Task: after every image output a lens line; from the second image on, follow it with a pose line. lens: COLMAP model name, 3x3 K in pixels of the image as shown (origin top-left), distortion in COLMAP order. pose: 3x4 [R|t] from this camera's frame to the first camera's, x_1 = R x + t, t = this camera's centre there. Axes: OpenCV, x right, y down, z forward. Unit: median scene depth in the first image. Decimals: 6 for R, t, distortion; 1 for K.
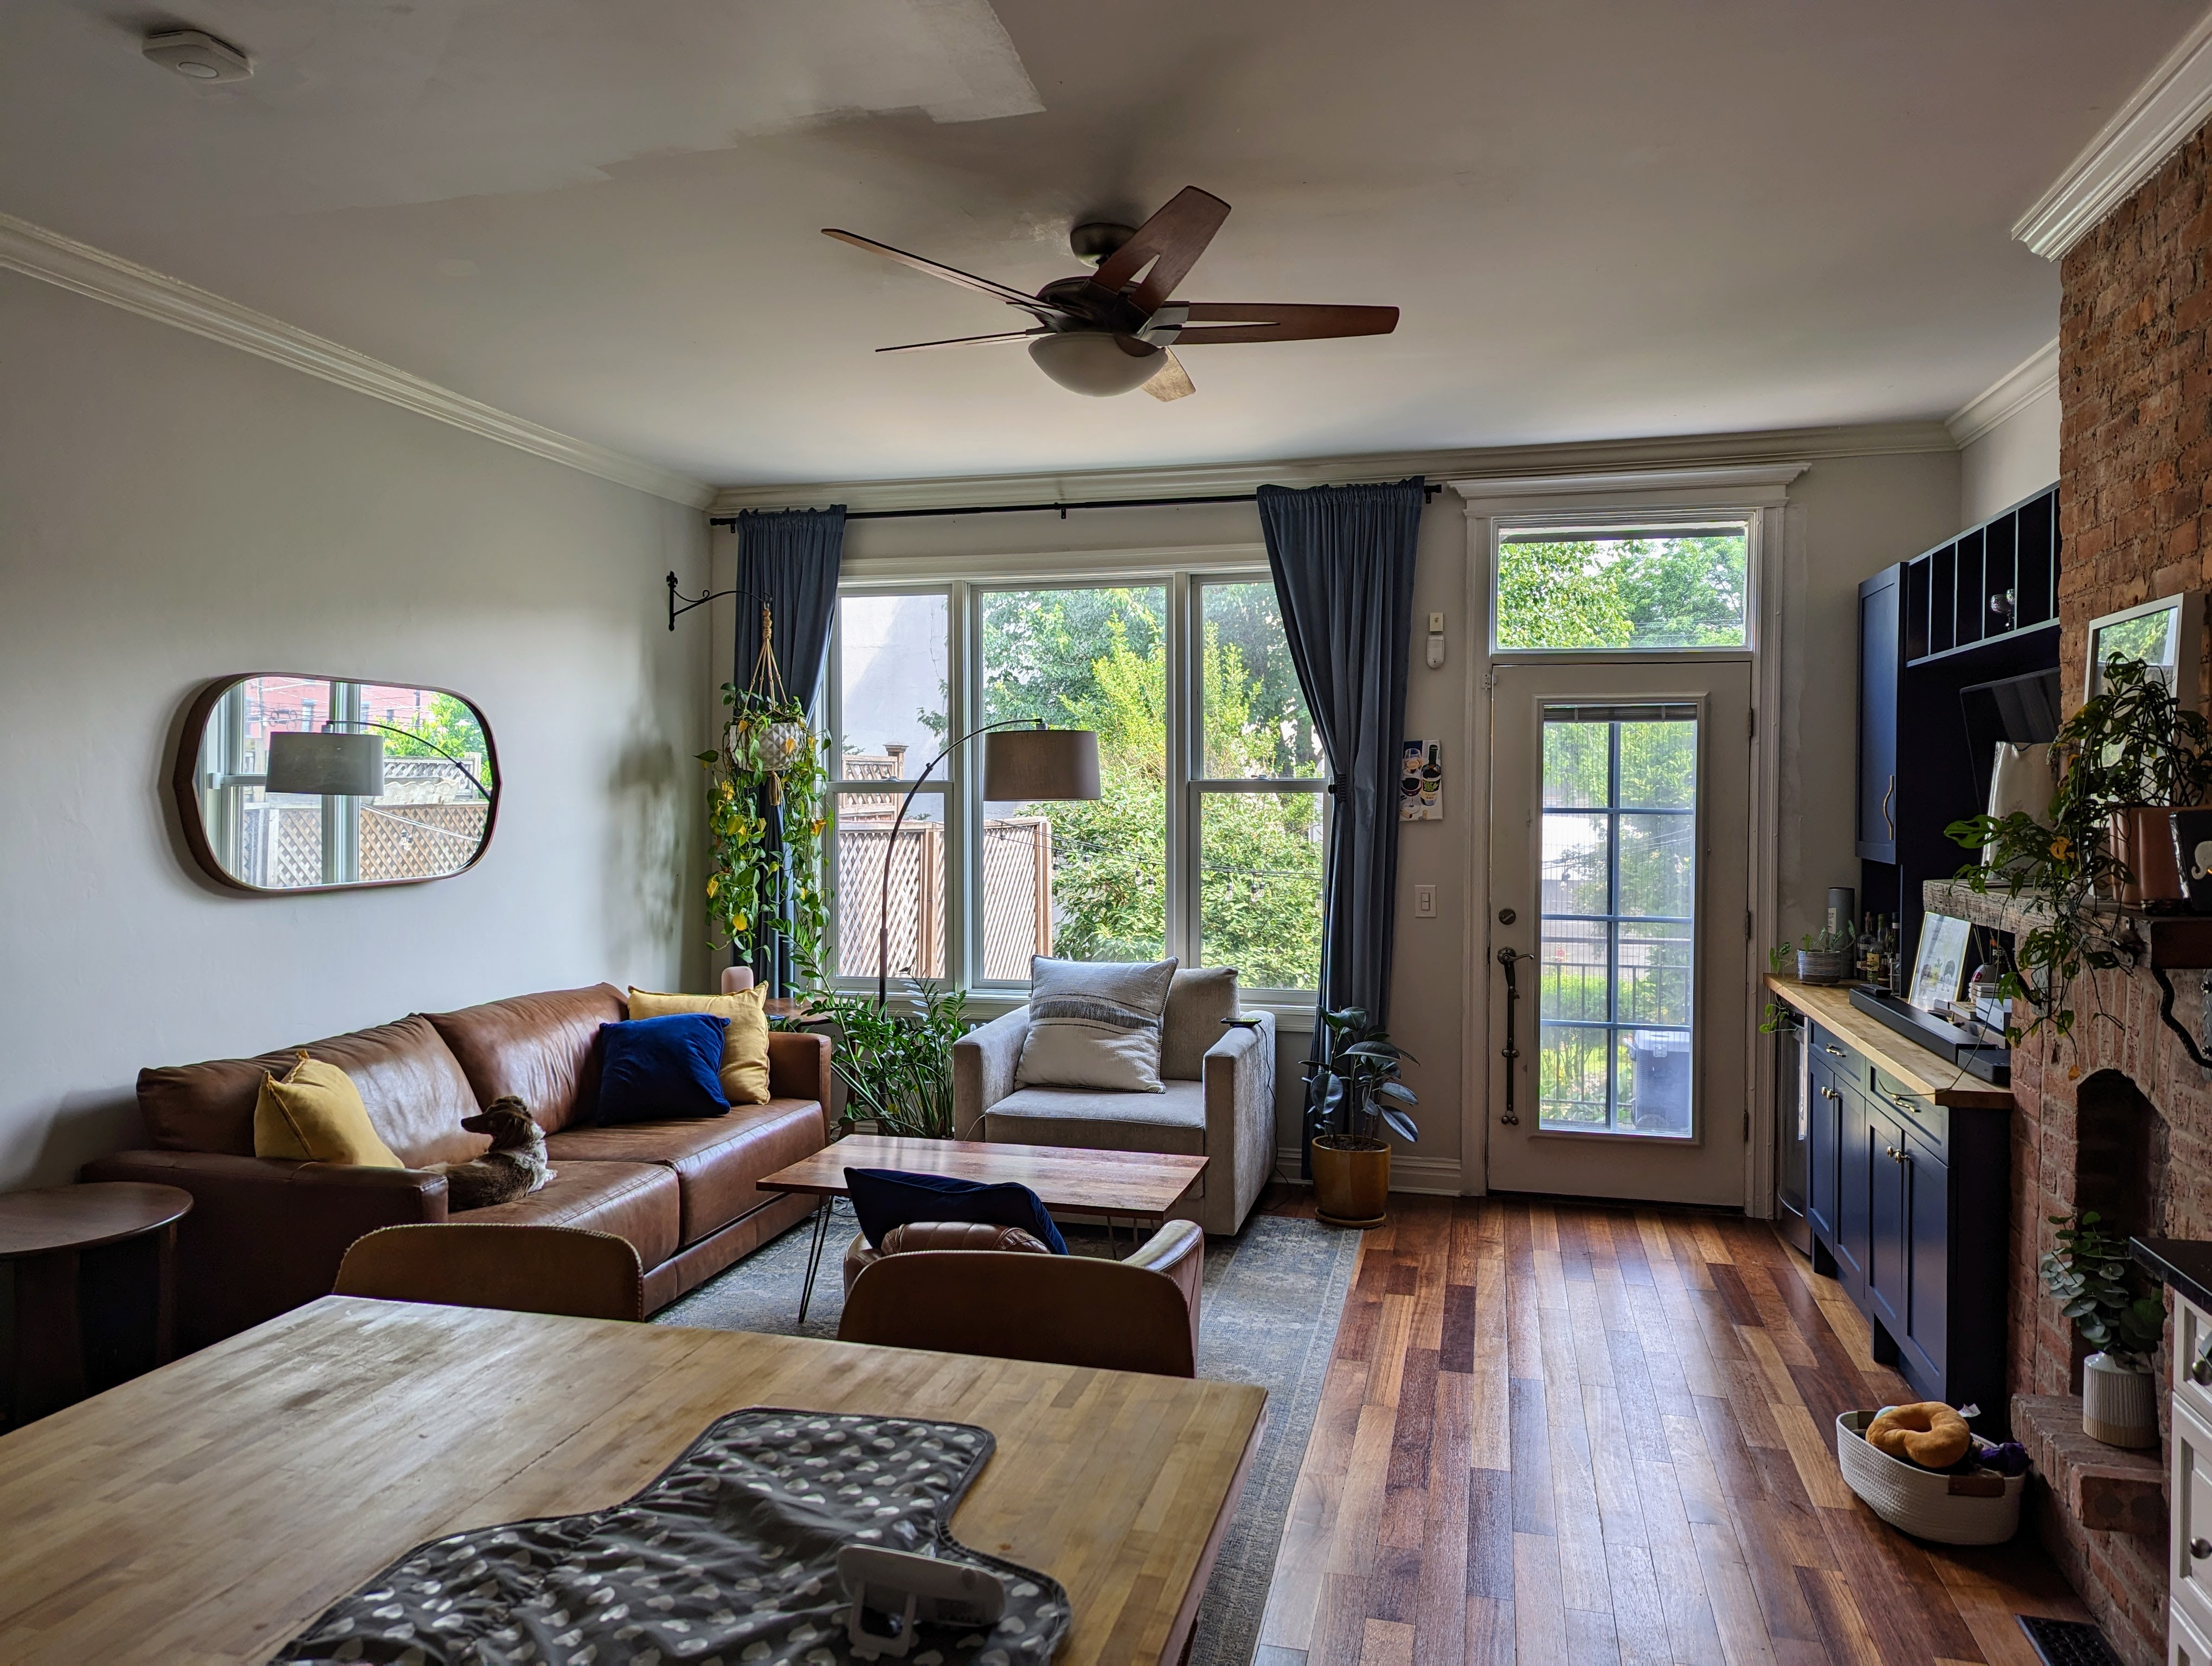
lens RADIAL K [[1539.0, 0, 1106.0], [0, 1539.0, 833.0], [0, 0, 1]] dist [0.091831, -0.099256]
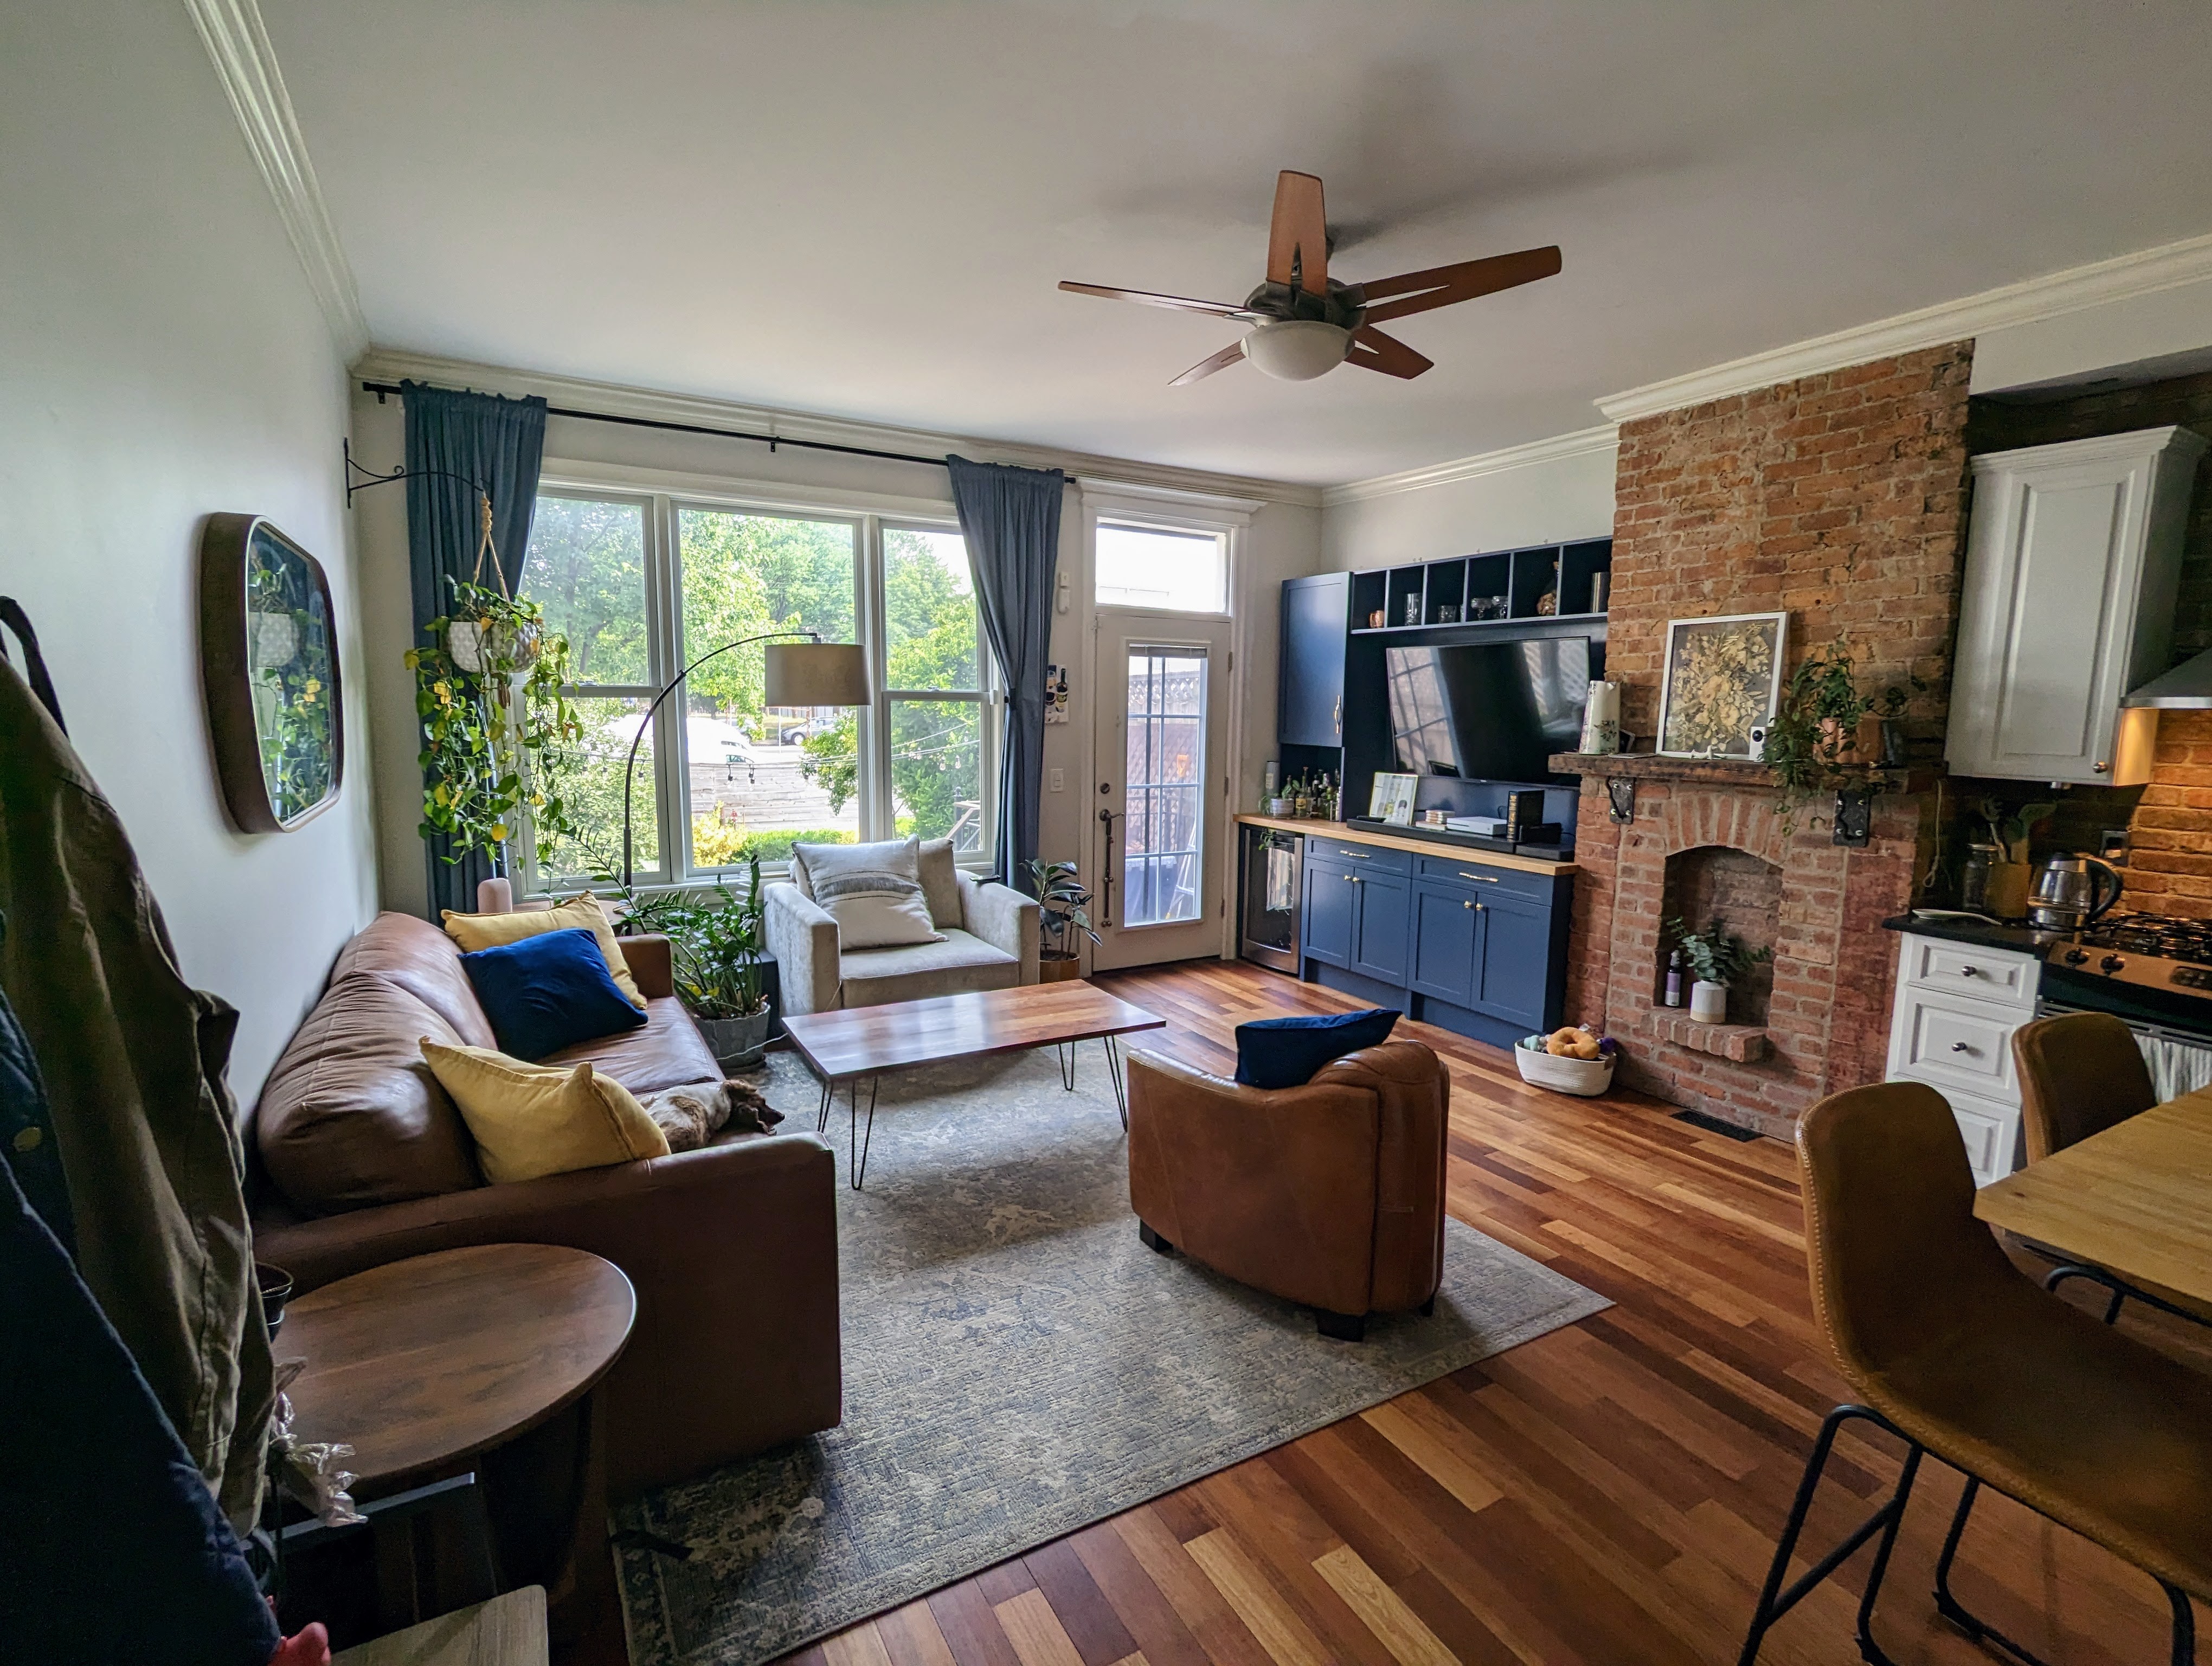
lens RADIAL K [[1051.7, 0, 1109.7], [0, 1051.7, 842.6], [0, 0, 1]] dist [0.013445, -0.000135]
pose [[0.715260, -0.084794, 0.693695, -0.435165], [0.007668, 0.993504, 0.113534, -0.008187], [-0.698816, -0.075887, 0.711264, 0.282246]]
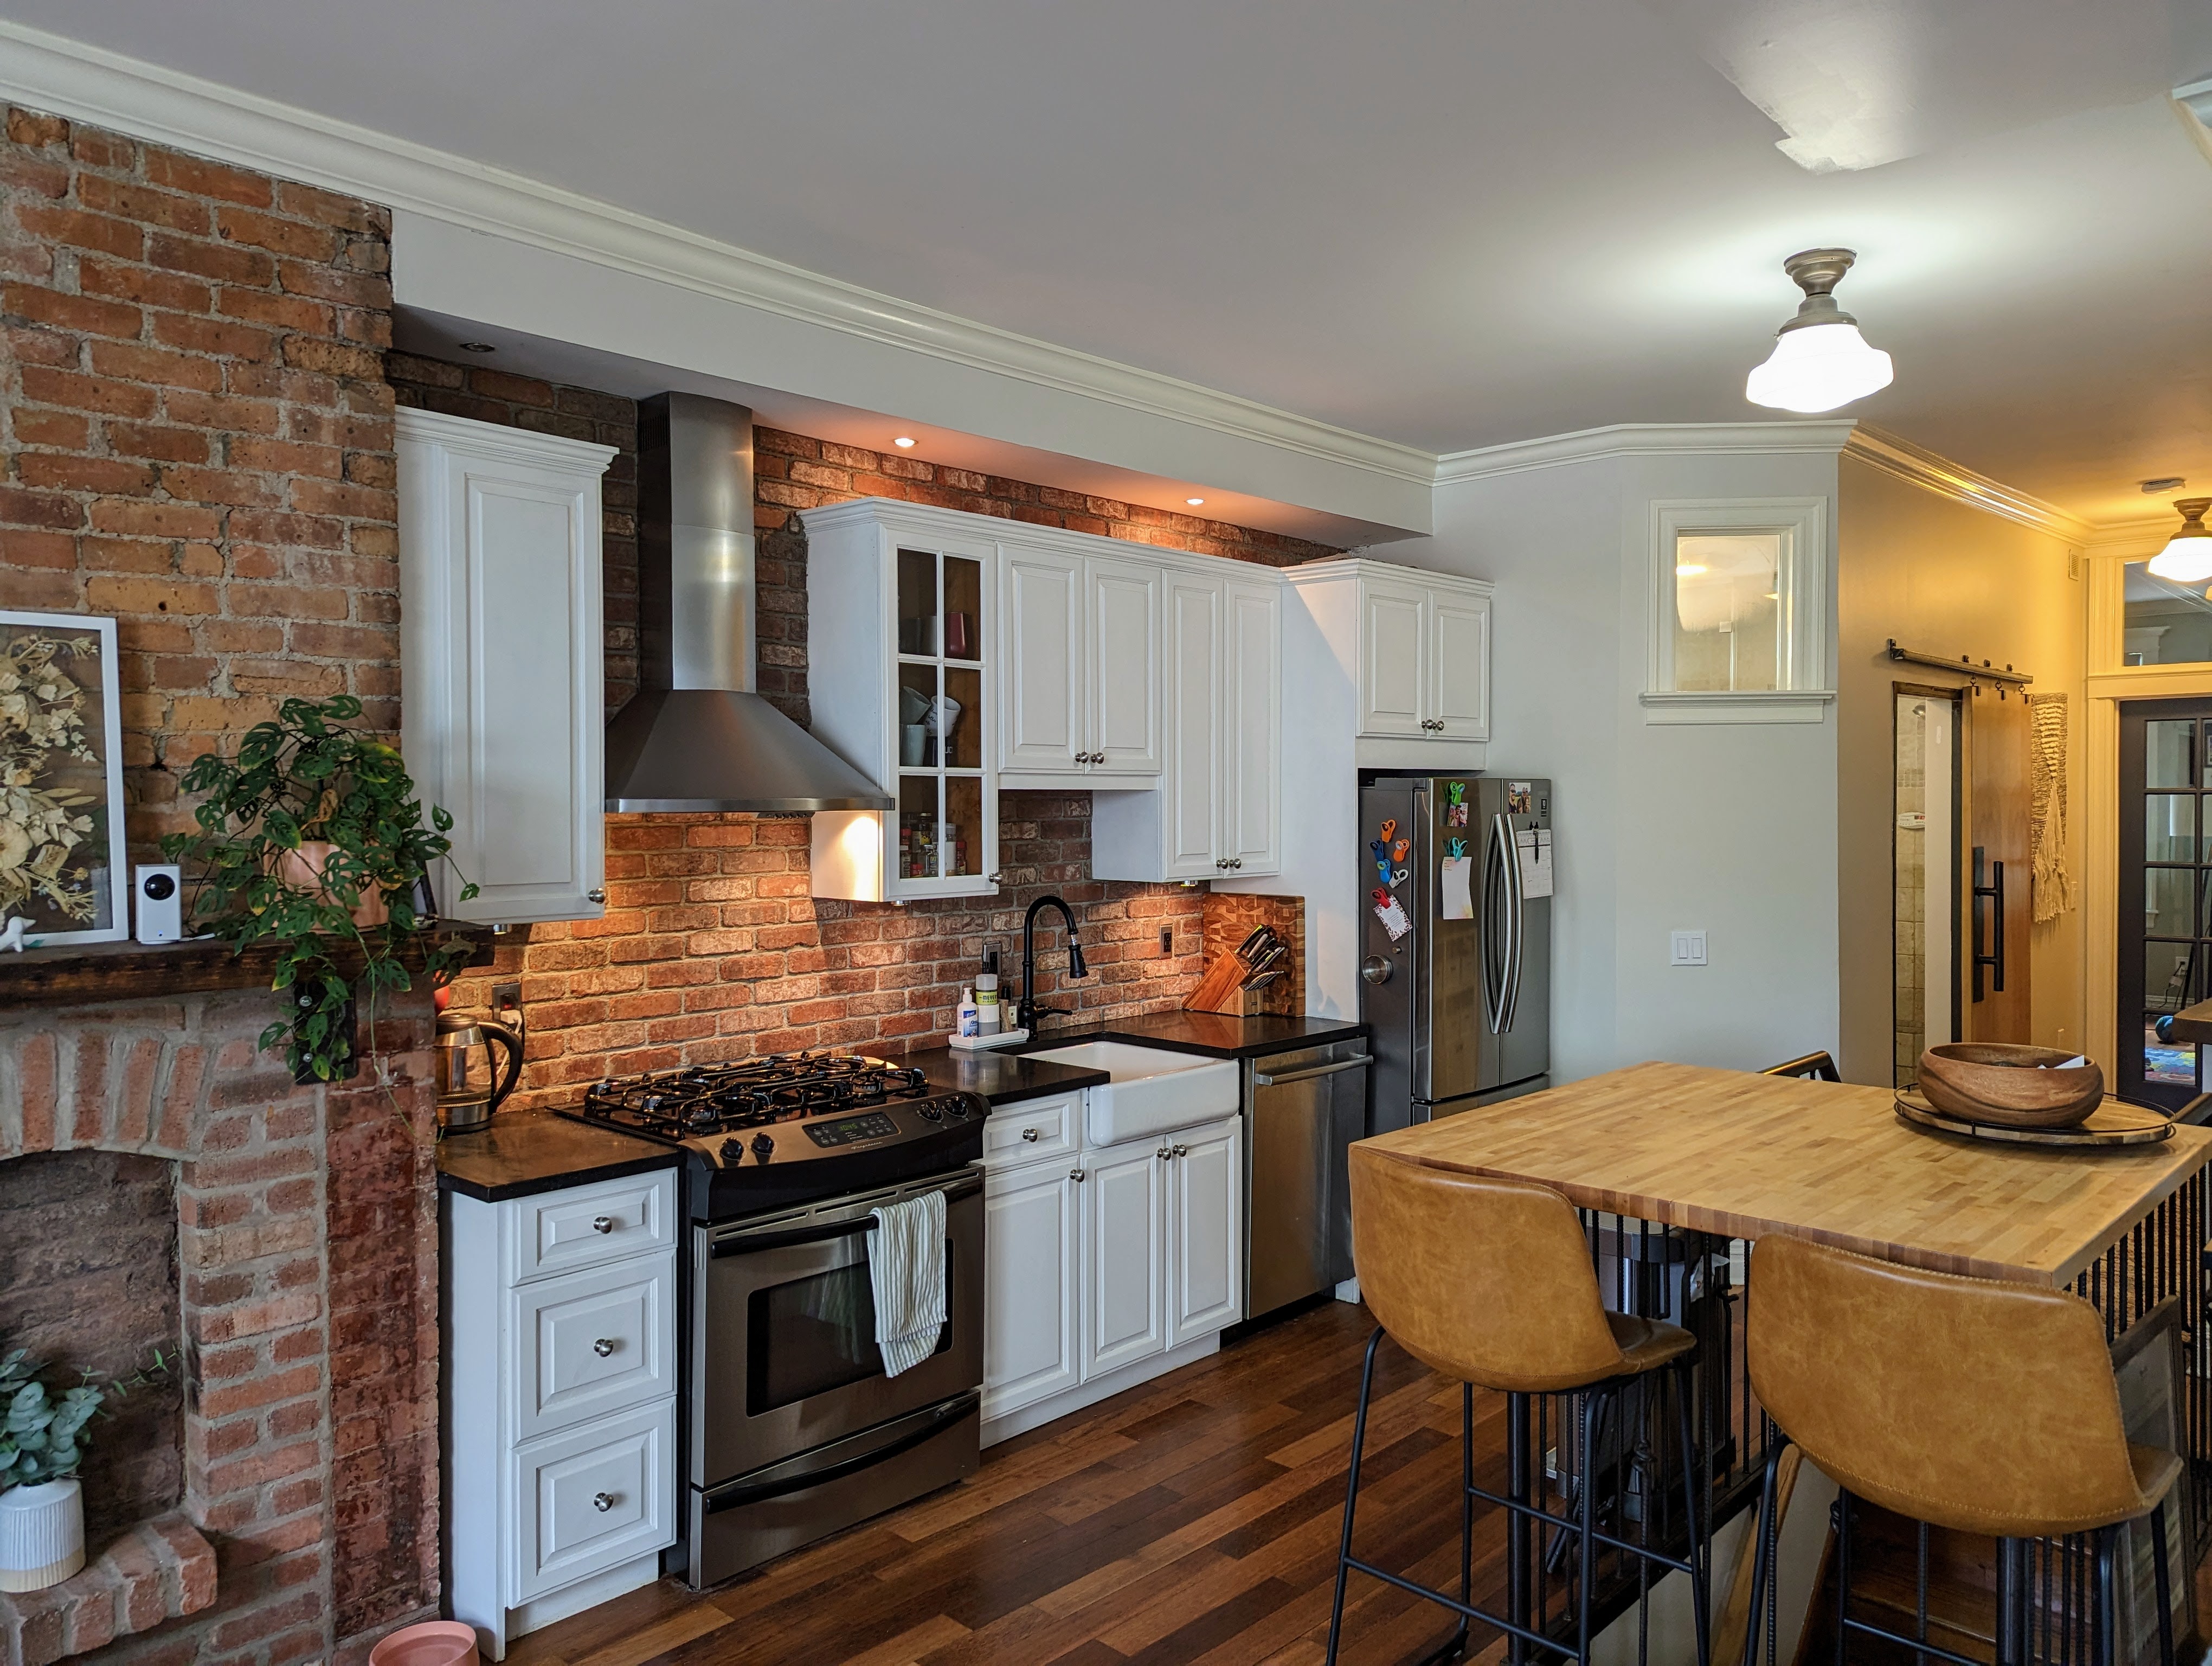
lens RADIAL K [[1539.0, 0, 1106.0], [0, 1539.0, 833.0], [0, 0, 1]] dist [0.091831, -0.099256]
pose [[-0.873760, -0.010571, 0.486243, -0.151911], [0.014818, 0.998721, 0.048340, -0.027631], [-0.486132, 0.049443, -0.872486, 0.700011]]
